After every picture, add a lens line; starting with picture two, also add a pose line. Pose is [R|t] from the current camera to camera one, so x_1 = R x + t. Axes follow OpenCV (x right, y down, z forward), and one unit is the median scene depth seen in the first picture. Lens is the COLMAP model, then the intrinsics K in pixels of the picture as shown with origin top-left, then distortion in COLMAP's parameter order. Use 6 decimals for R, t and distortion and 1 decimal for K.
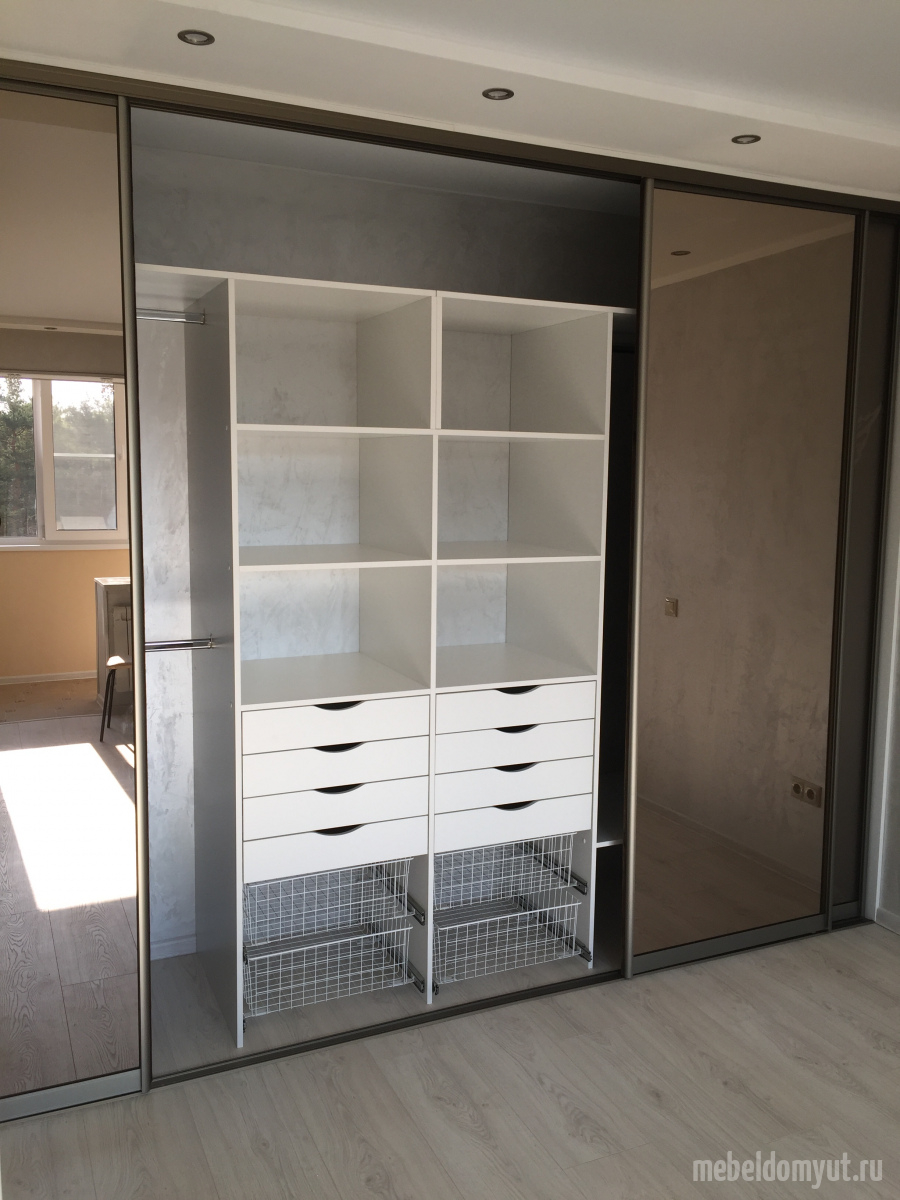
lens RADIAL K [[1025.8, 0, 453.8], [0, 1025.8, 599.8], [0, 0, 1]] dist [0.001237, 0.000123]
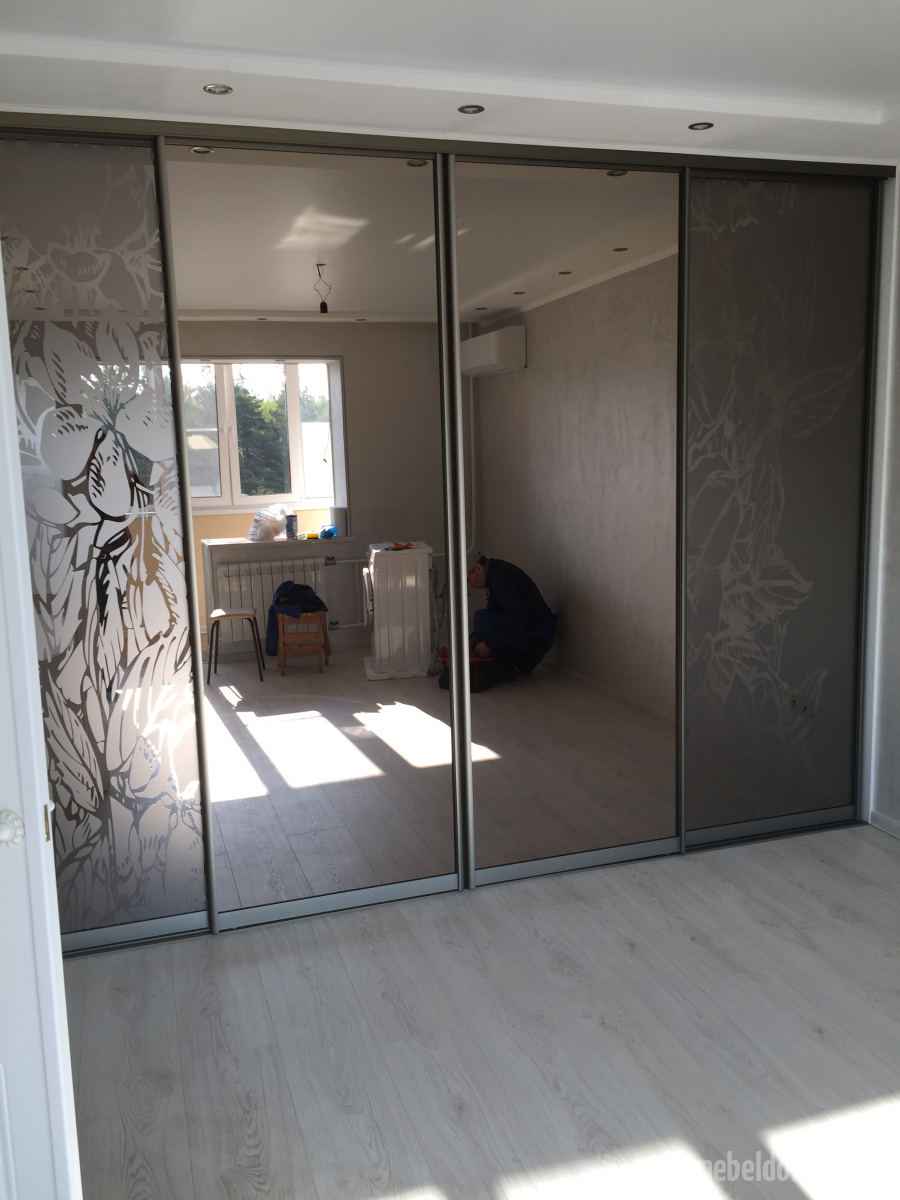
lens RADIAL K [[1025.8, 0, 446.4], [0, 1025.8, 599.8], [0, 0, 1]] dist [0.001237, 0.000123]
pose [[0.992073, -0.019728, -0.124107, 0.126698], [0.024011, 0.999163, 0.033111, 0.032599], [0.123350, -0.035828, 0.991716, -0.178194]]
